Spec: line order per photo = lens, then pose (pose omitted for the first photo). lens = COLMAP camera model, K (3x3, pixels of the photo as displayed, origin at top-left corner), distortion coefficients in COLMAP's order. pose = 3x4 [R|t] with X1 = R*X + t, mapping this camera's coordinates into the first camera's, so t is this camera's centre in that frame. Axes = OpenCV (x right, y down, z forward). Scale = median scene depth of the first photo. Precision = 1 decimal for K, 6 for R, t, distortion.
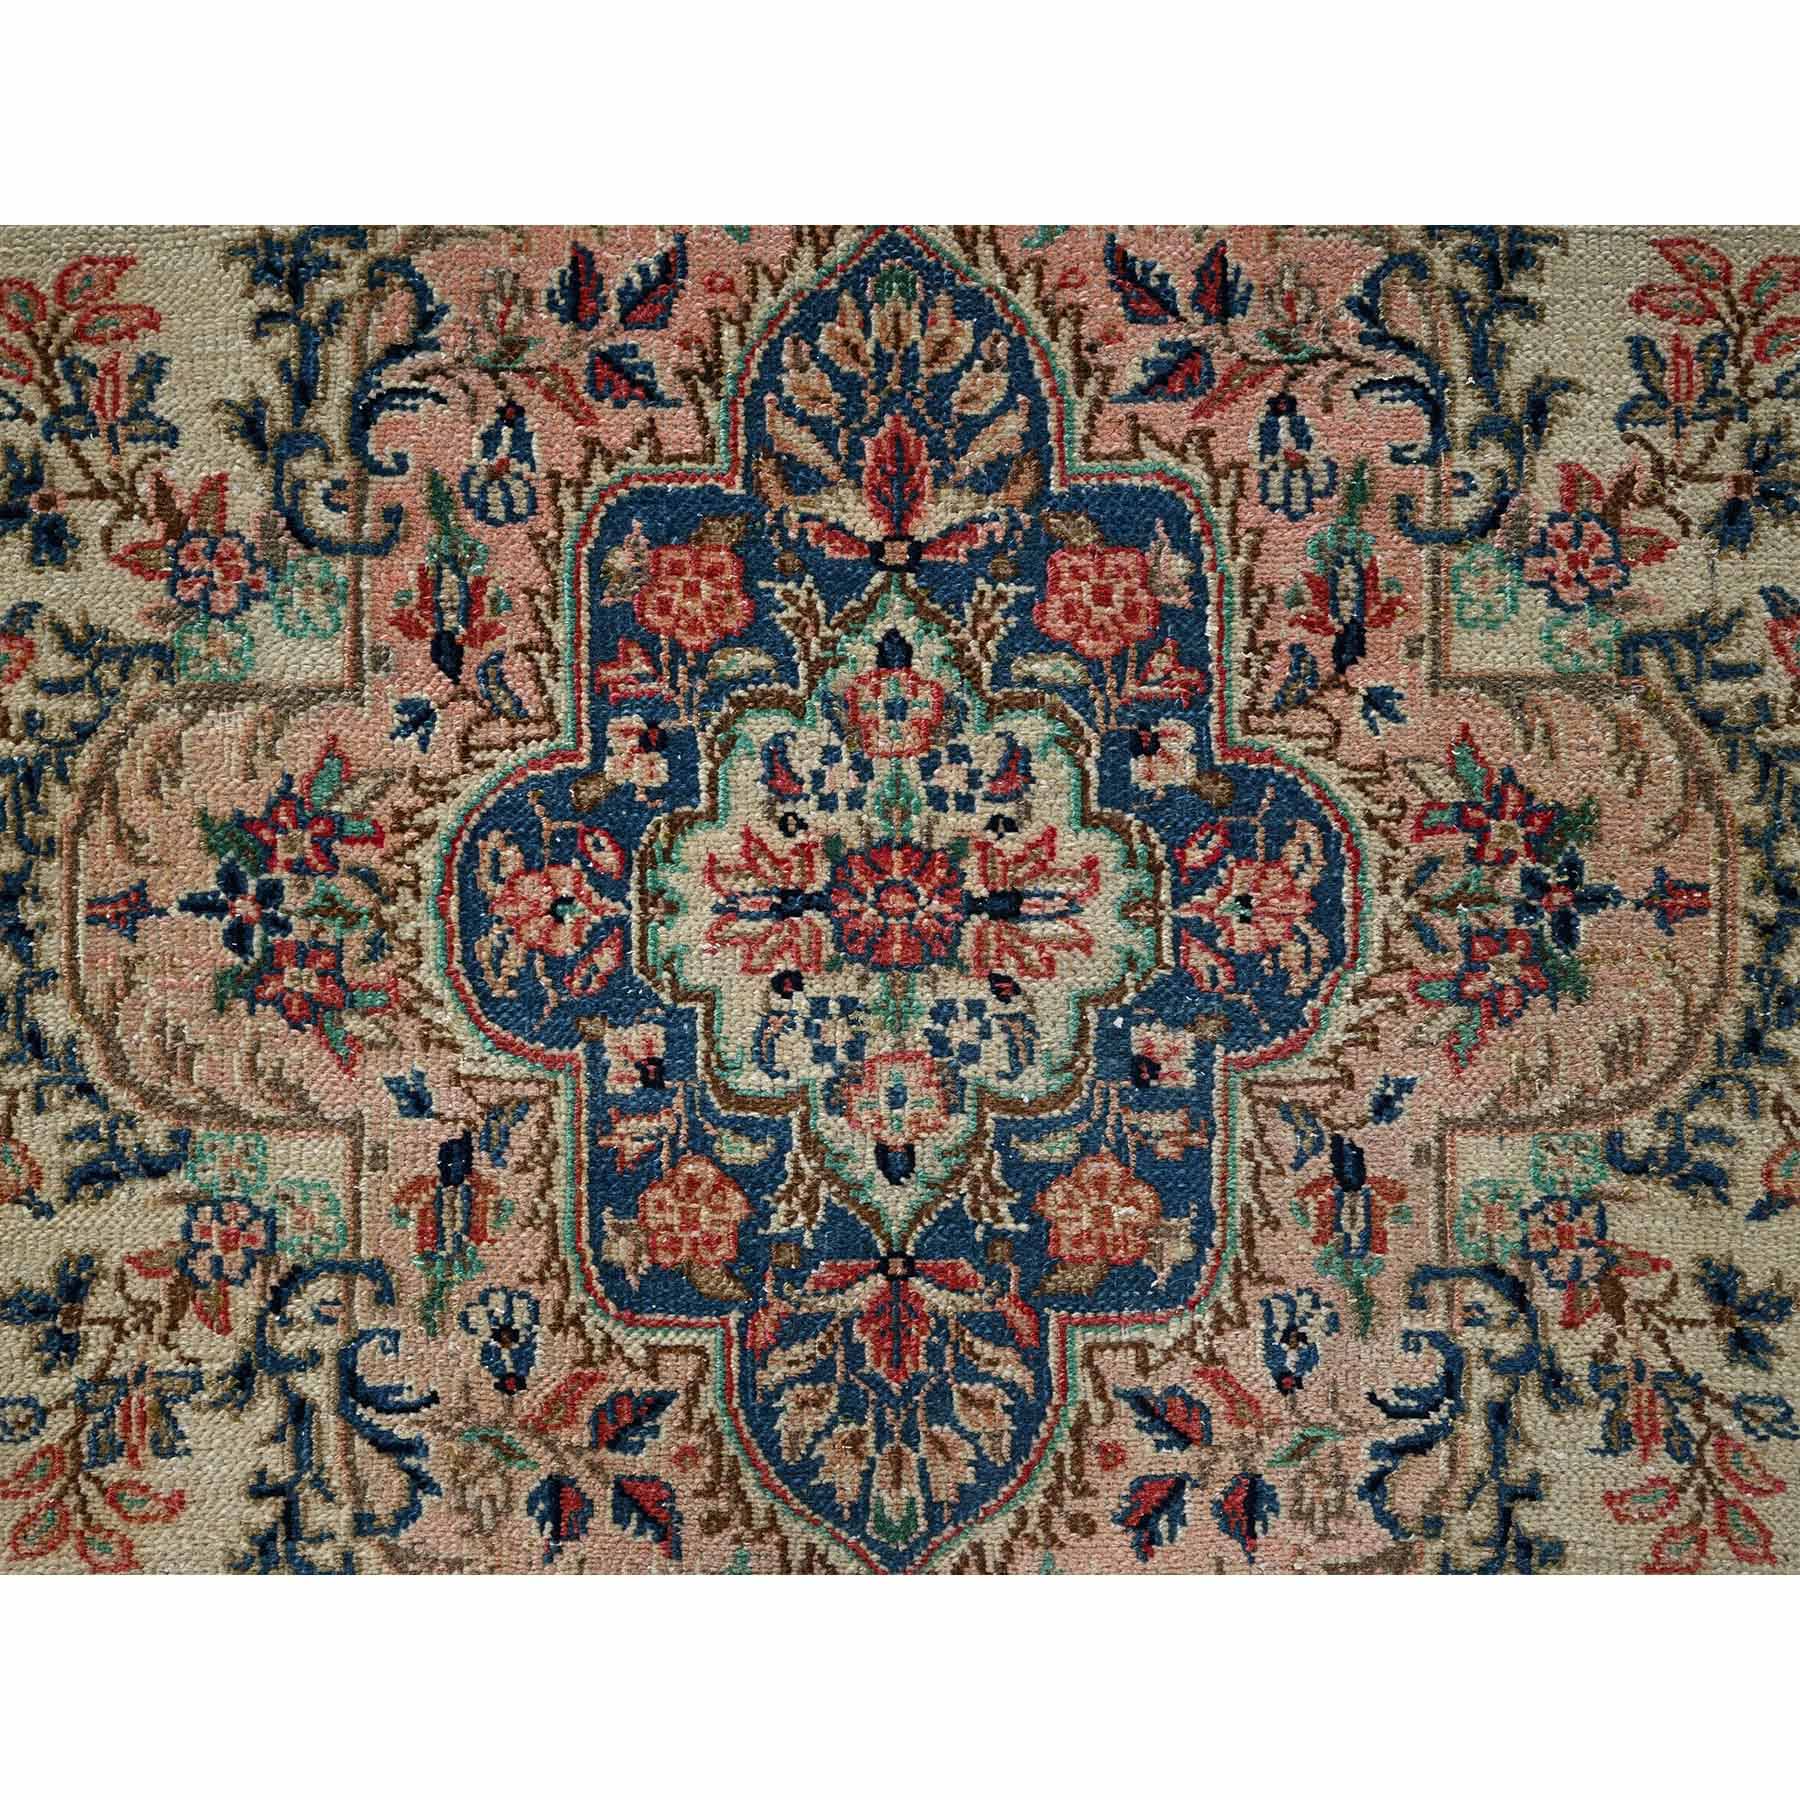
lens RADIAL K [[2313.5, 0, 901.9], [0, 2313.5, 901.0], [0, 0, 1]] dist [0.000874, 0.000000]
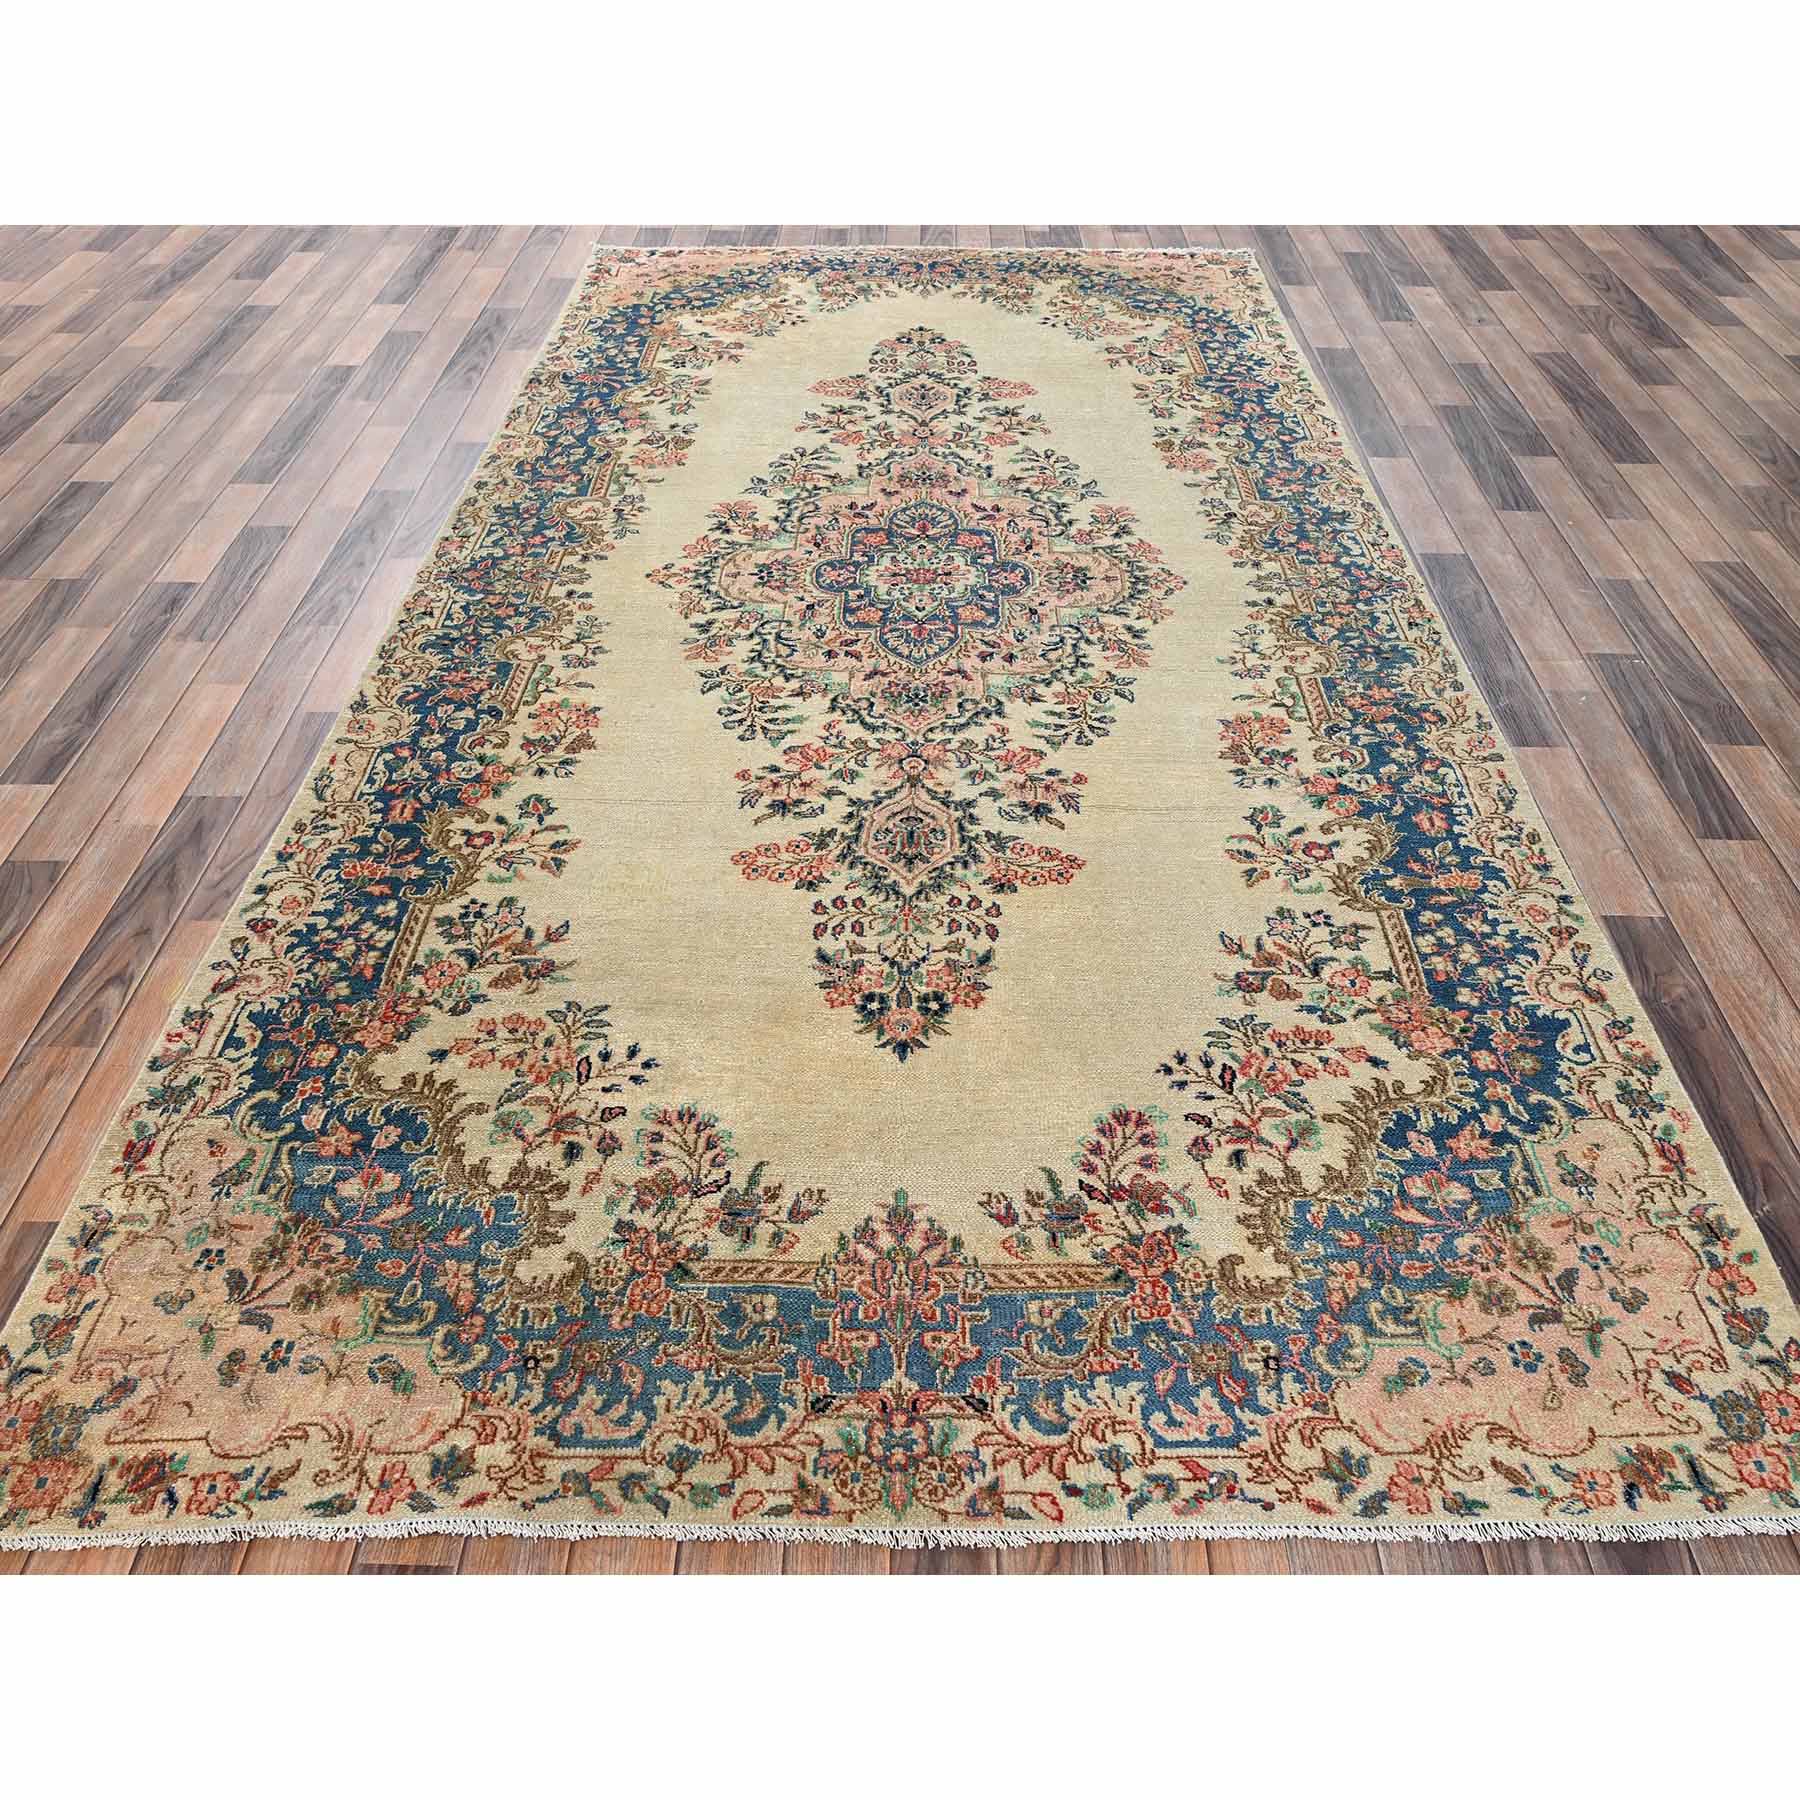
lens RADIAL K [[1452.2, 0, 896.7], [0, 1452.2, 903.3], [0, 0, 1]] dist [-0.003970, 0.008669]
pose [[0.999487, 0.025587, -0.019243, 0.018438], [-0.031481, 0.676053, -0.736180, 2.304902], [-0.005827, 0.736408, 0.676512, -0.322538]]
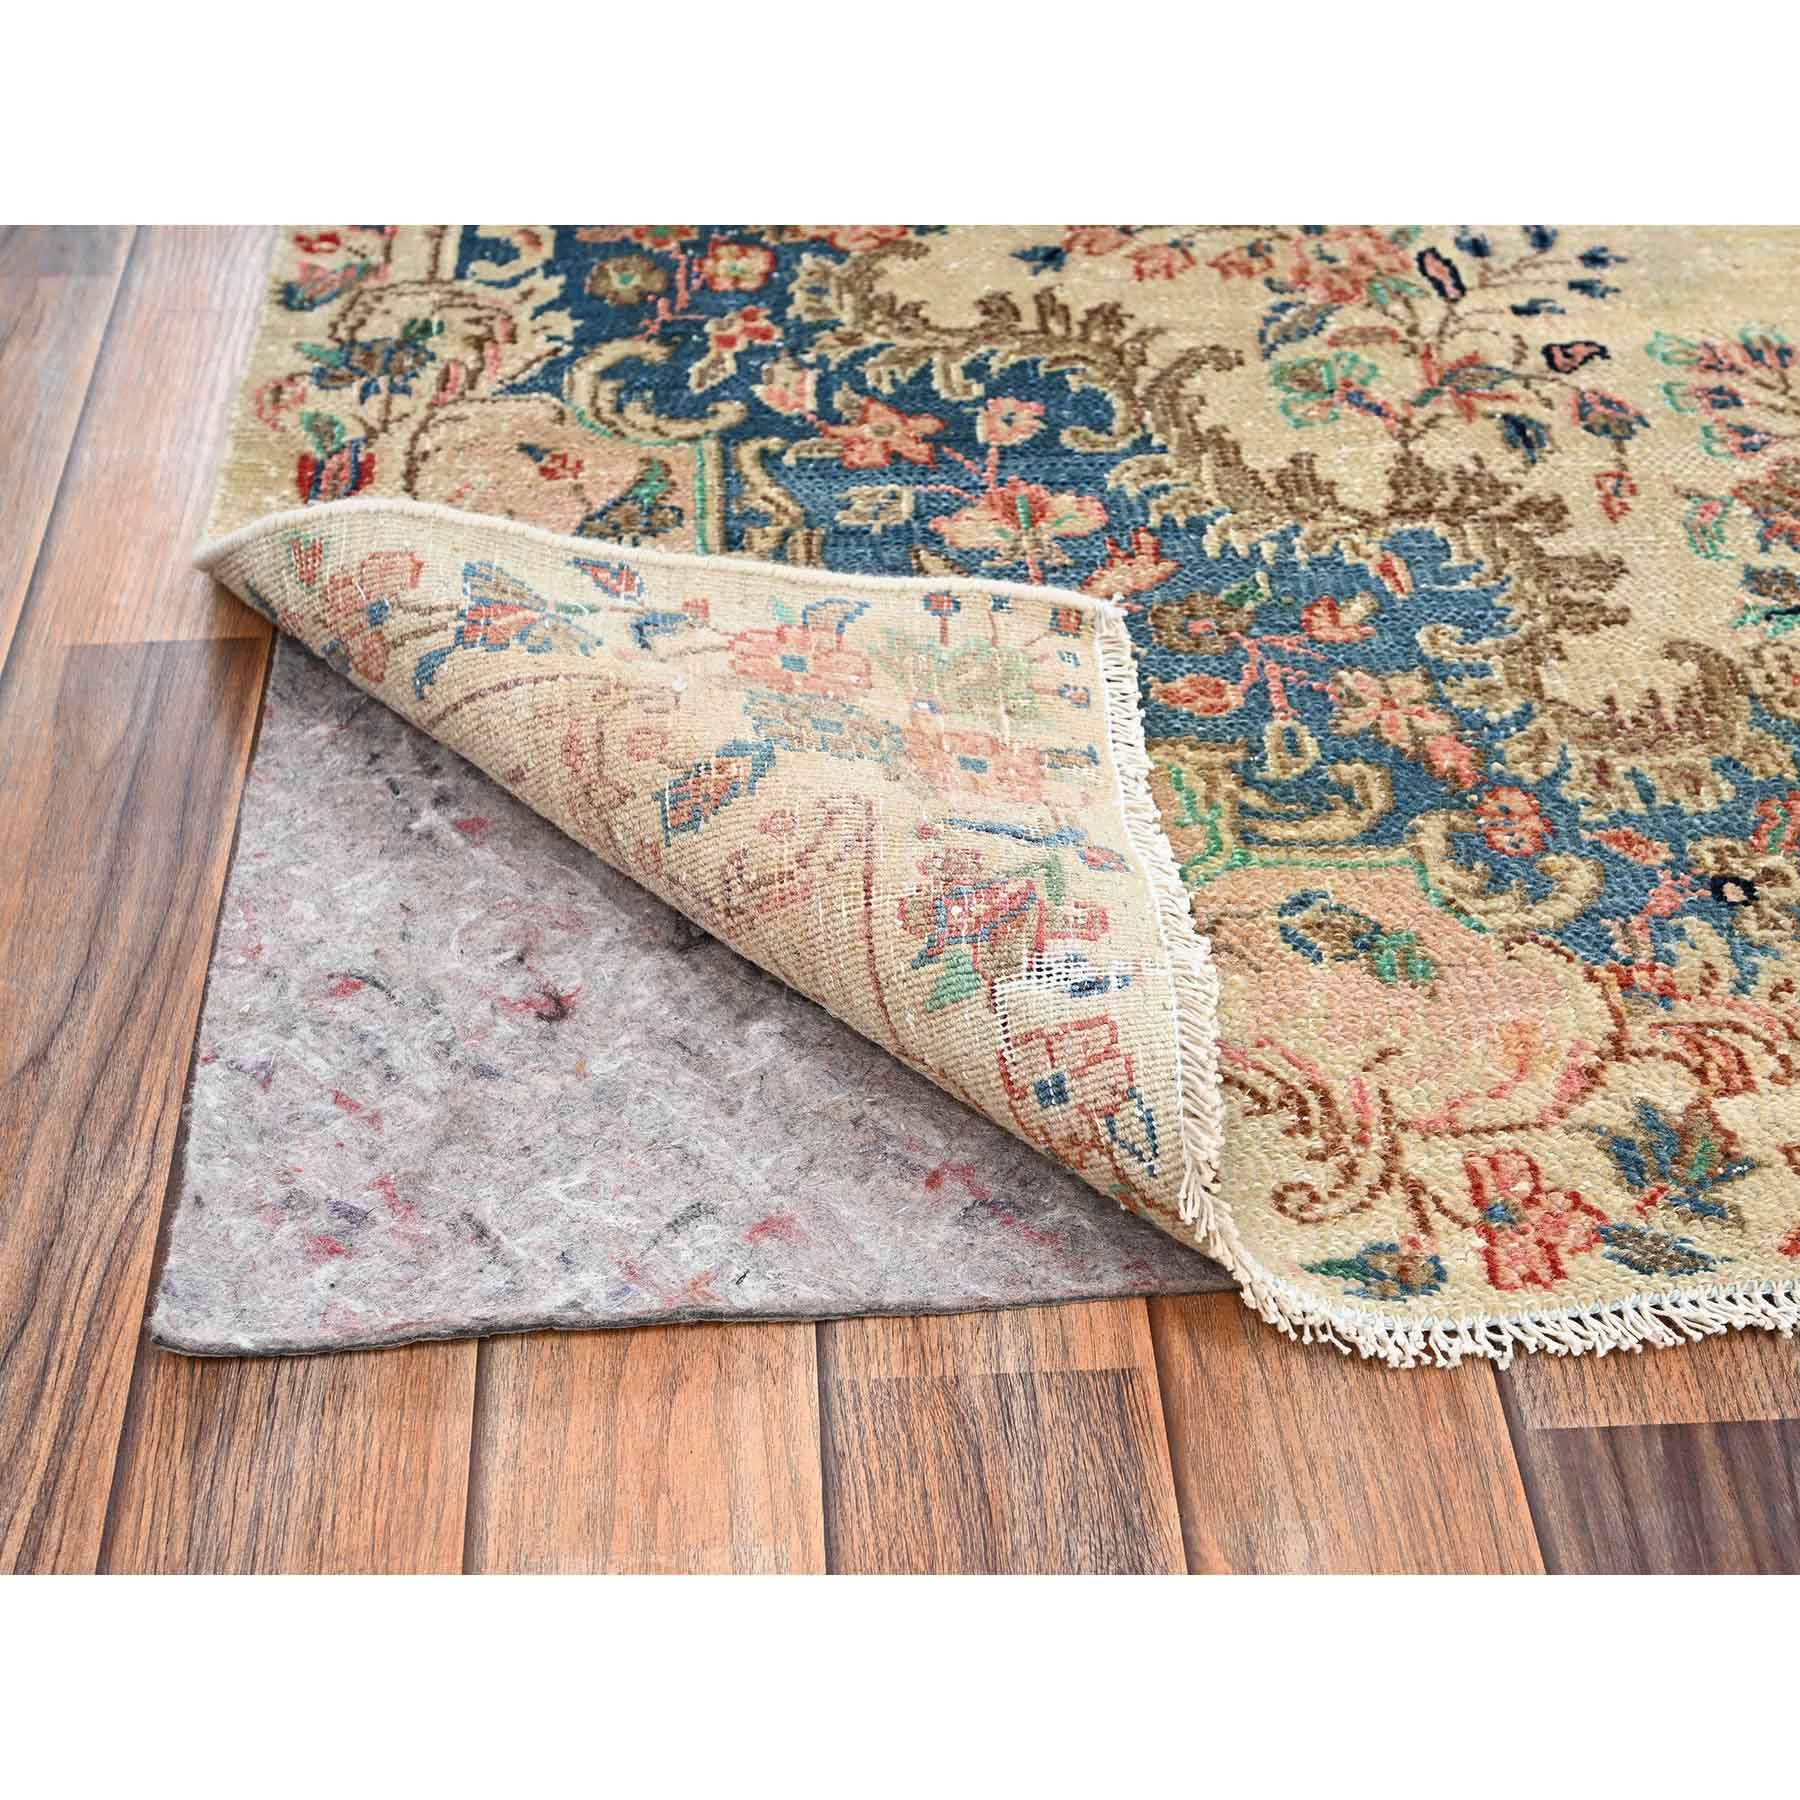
lens RADIAL K [[2313.5, 0, 910.8], [0, 2313.5, 899.2], [0, 0, 1]] dist [0.000874, 0.000000]
pose [[0.998435, -0.019330, 0.052487, -0.682489], [0.049610, 0.739455, -0.671376, 2.083820], [-0.025834, 0.672929, 0.739256, 0.413445]]
